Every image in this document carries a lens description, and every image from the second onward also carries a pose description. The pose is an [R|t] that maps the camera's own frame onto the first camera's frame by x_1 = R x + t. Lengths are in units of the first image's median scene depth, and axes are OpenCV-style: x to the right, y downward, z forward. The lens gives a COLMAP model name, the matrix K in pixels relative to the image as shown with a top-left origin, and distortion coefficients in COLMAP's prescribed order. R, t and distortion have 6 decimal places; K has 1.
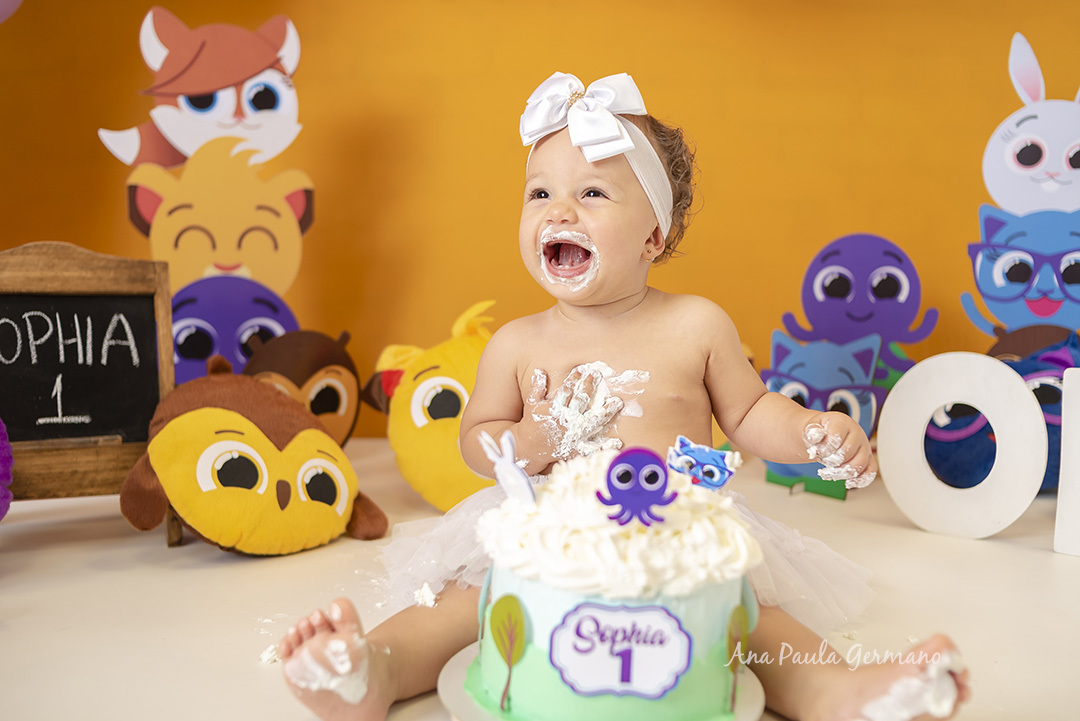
lens RADIAL K [[1064.9, 0, 539.6], [0, 1064.9, 362.8], [0, 0, 1]] dist [-0.006409, 0.000000]
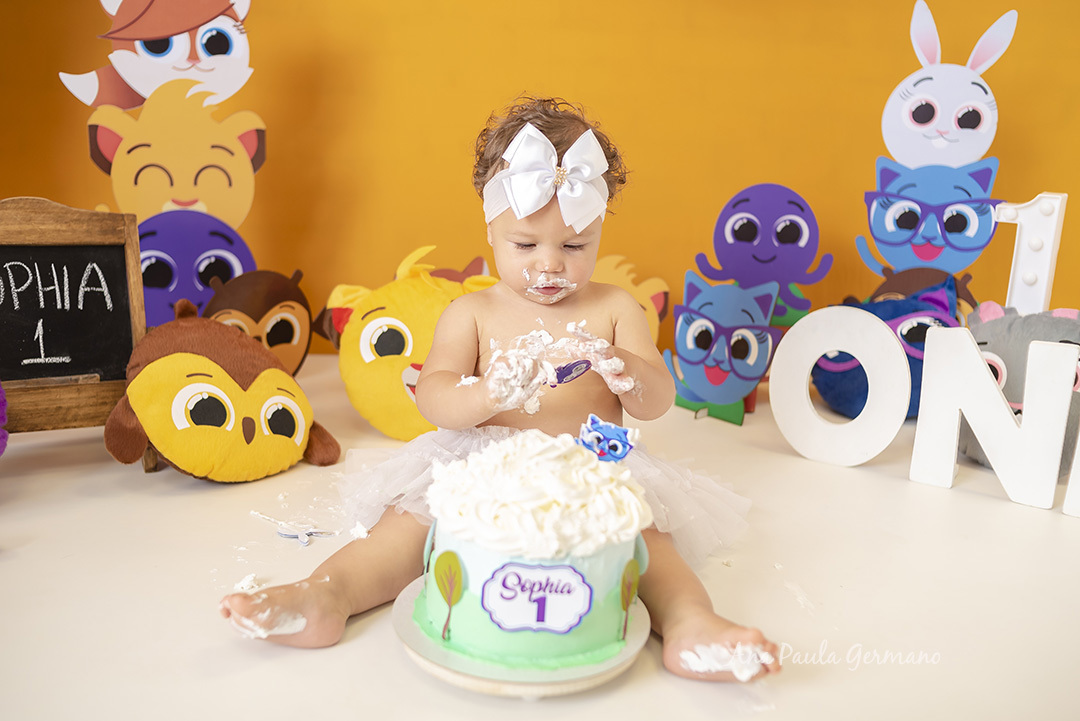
lens RADIAL K [[1064.9, 0, 540.9], [0, 1064.9, 359.5], [0, 0, 1]] dist [-0.006409, 0.000000]
pose [[0.997870, 0.012650, 0.064002, -0.002810], [-0.020925, 0.991252, 0.130315, -0.100595], [-0.061794, -0.131377, 0.989405, -0.128252]]
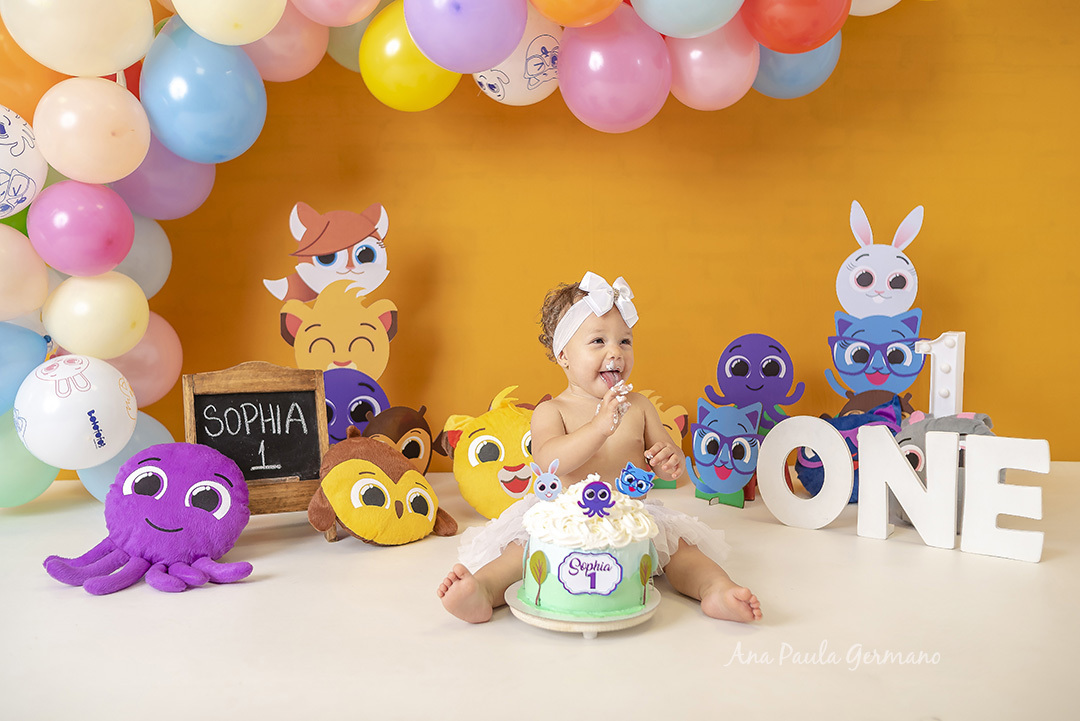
lens RADIAL K [[1064.9, 0, 542.6], [0, 1064.9, 363.6], [0, 0, 1]] dist [-0.006409, 0.000000]
pose [[0.999834, -0.017709, 0.004334, -0.013748], [0.017786, 0.999669, -0.018573, -0.069886], [-0.004004, 0.018647, 0.999818, -0.675038]]
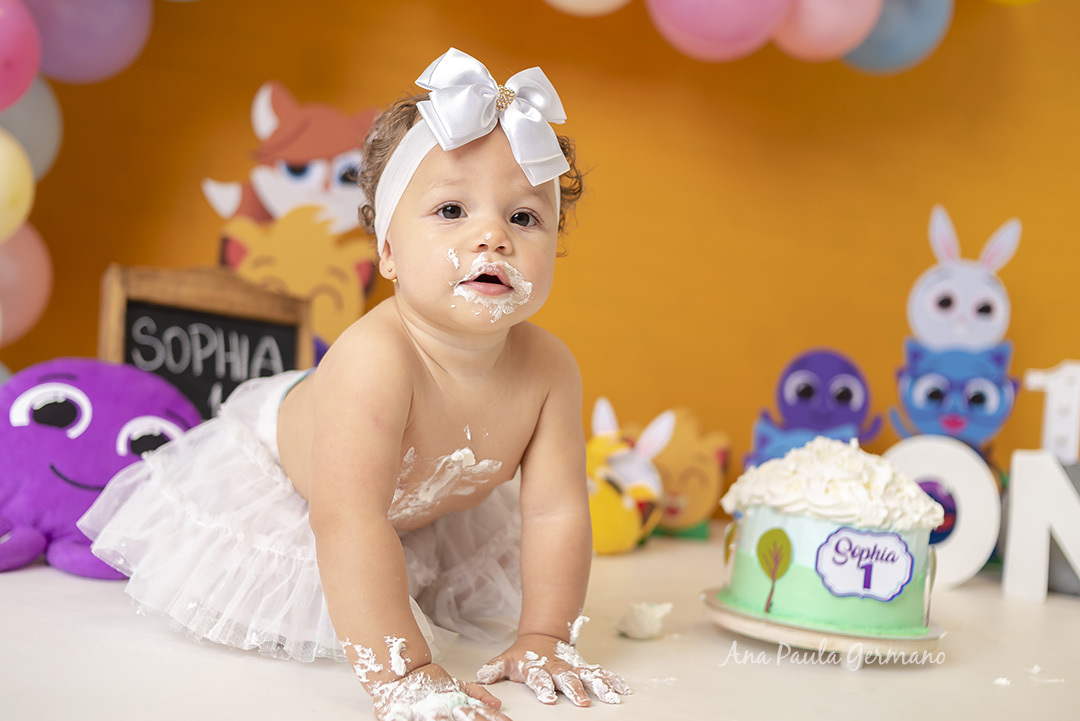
lens RADIAL K [[1129.6, 0, 540.5], [0, 1129.6, 371.9], [0, 0, 1]] dist [0.014292, 0.000000]
pose [[0.967746, 0.095965, 0.232933, -0.396118], [-0.061925, 0.986852, -0.149295, 0.148992], [-0.244197, 0.130055, 0.960965, -0.205648]]
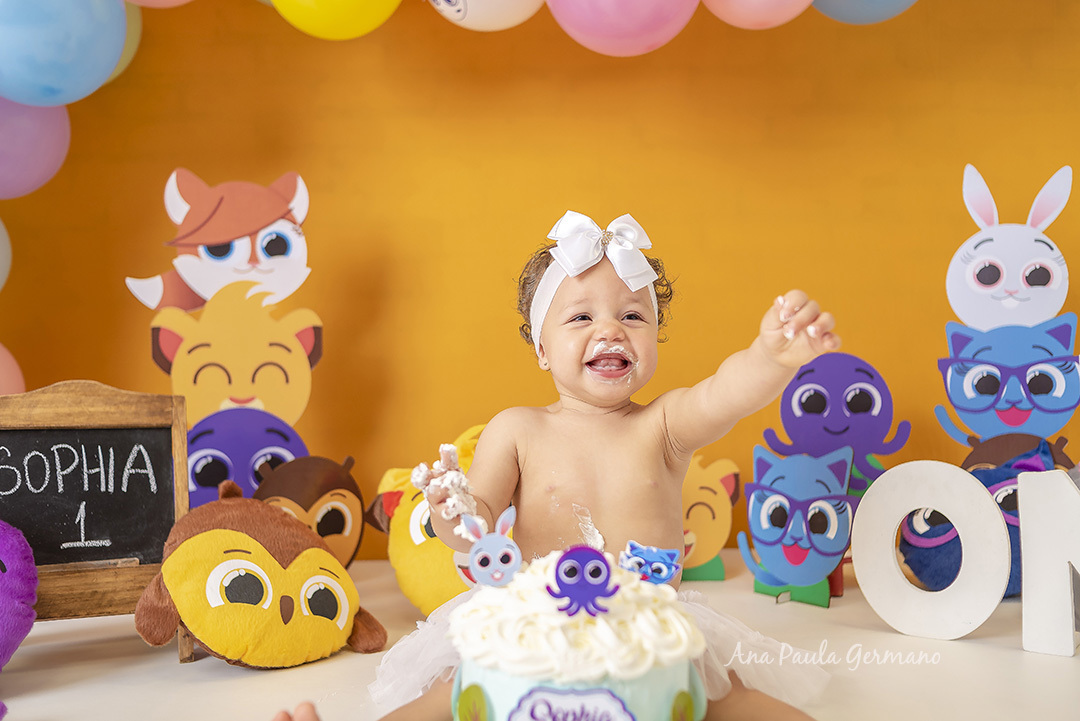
lens RADIAL K [[1064.9, 0, 540.0], [0, 1064.9, 359.9], [0, 0, 1]] dist [-0.006409, 0.000000]
pose [[0.999272, -0.028312, -0.025561, 0.045717], [0.024953, 0.992054, -0.123316, 0.012660], [0.028849, 0.122589, 0.992038, -0.080335]]
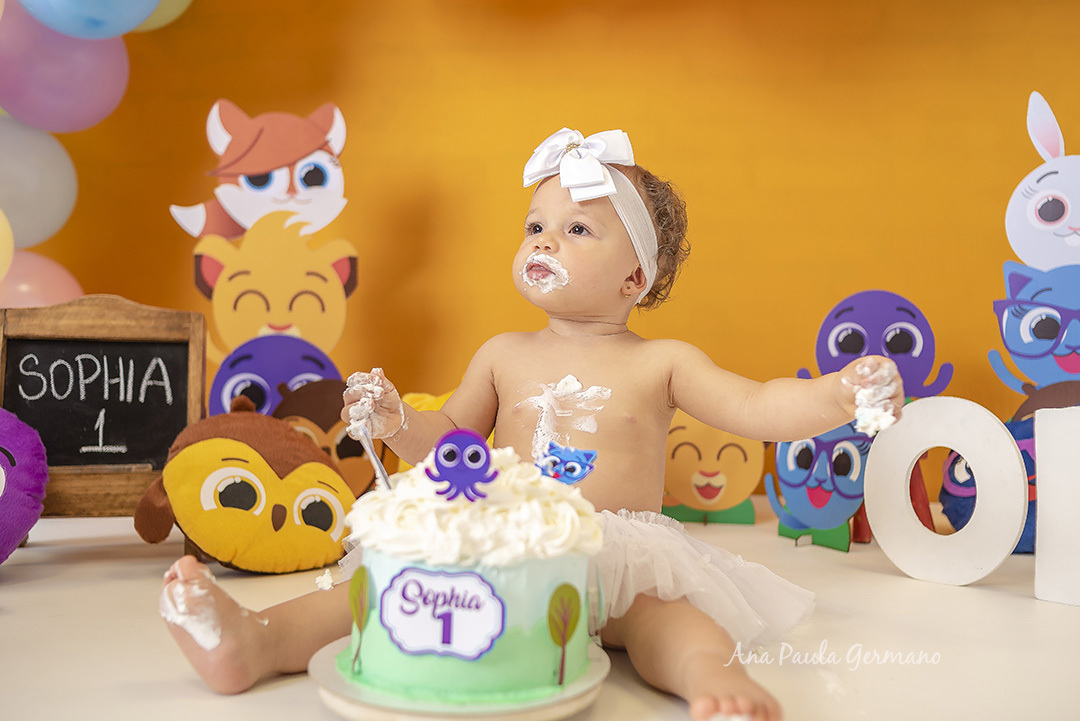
lens RADIAL K [[1064.9, 0, 542.9], [0, 1064.9, 362.3], [0, 0, 1]] dist [-0.006409, 0.000000]
pose [[0.986392, -0.001975, -0.164397, 0.199862], [-0.014641, 0.994900, -0.099799, 0.066772], [0.163756, 0.100848, 0.981333, -0.048894]]
